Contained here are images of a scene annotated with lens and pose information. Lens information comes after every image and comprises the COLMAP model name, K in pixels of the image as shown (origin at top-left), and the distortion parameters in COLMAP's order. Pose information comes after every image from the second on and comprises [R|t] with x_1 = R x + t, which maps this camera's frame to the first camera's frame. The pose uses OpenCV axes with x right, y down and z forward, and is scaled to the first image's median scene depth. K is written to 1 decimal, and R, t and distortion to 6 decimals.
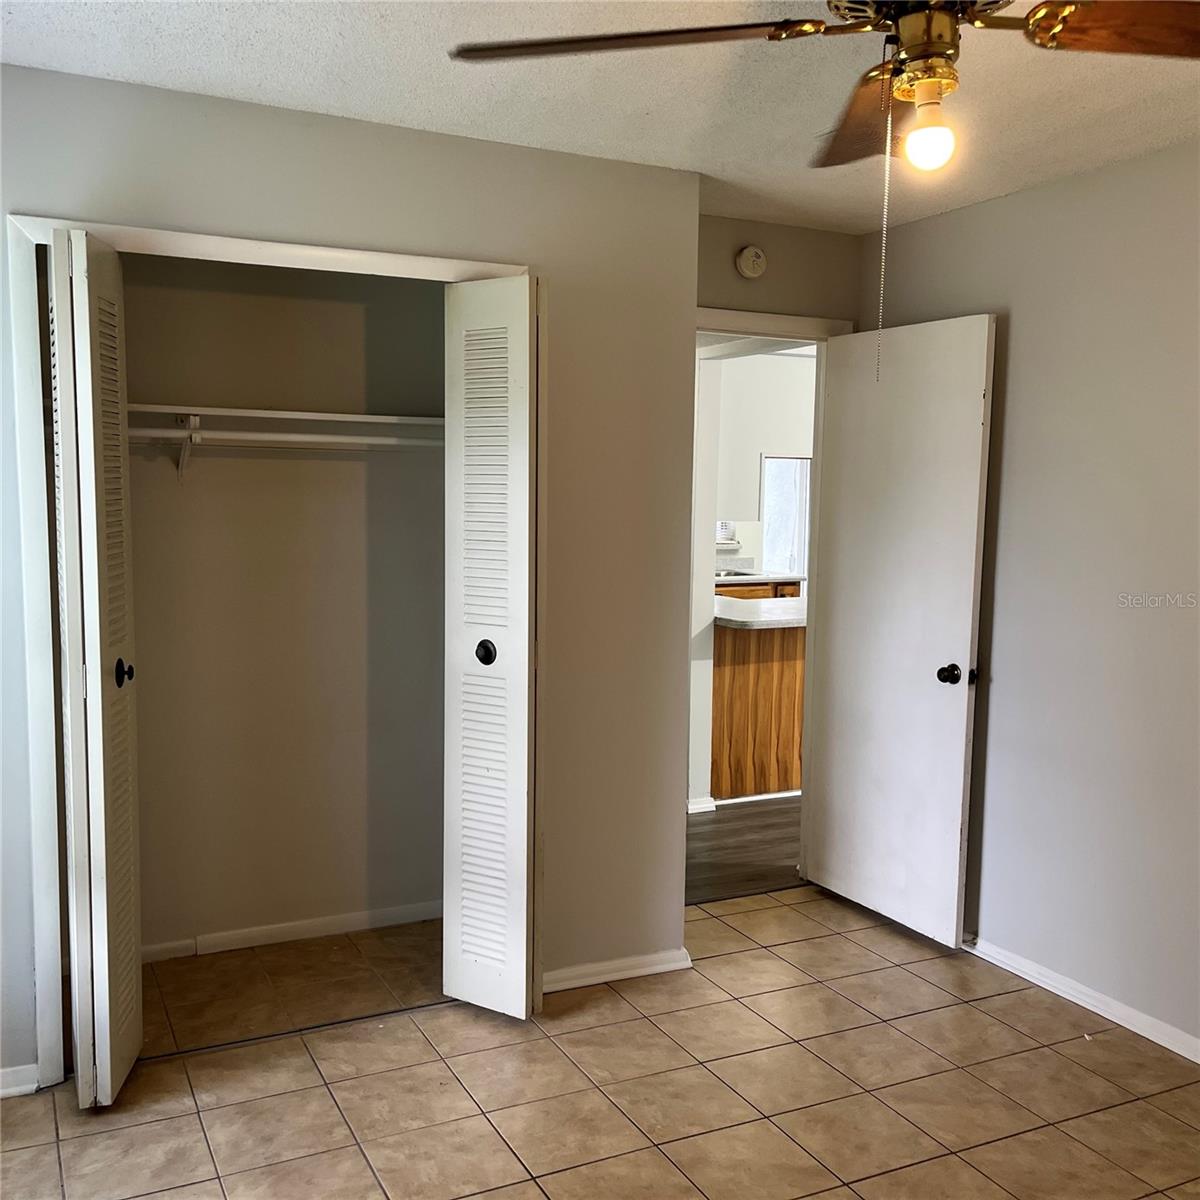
lens RADIAL K [[1208.8, 0, 606.0], [0, 1208.8, 606.1], [0, 0, 1]] dist [0.020731, 0.000000]
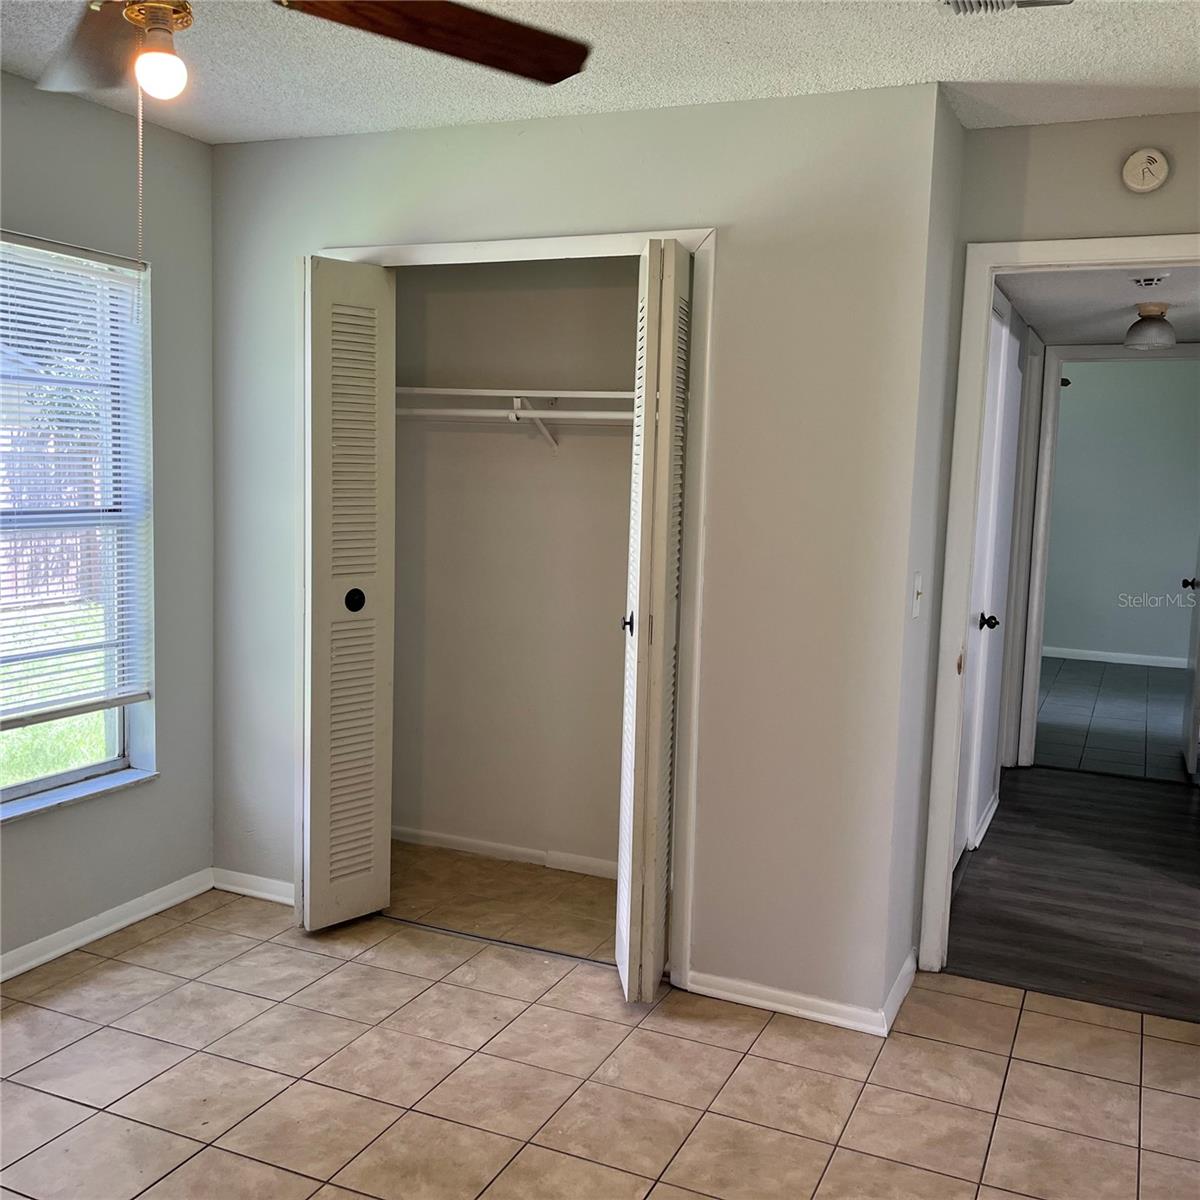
lens RADIAL K [[1208.8, 0, 606.8], [0, 1208.8, 594.0], [0, 0, 1]] dist [0.020731, 0.000000]
pose [[0.637125, 0.093774, -0.765035, 0.669738], [-0.095678, 0.994516, 0.042221, -0.029002], [0.764799, 0.046298, 0.642603, 0.354474]]
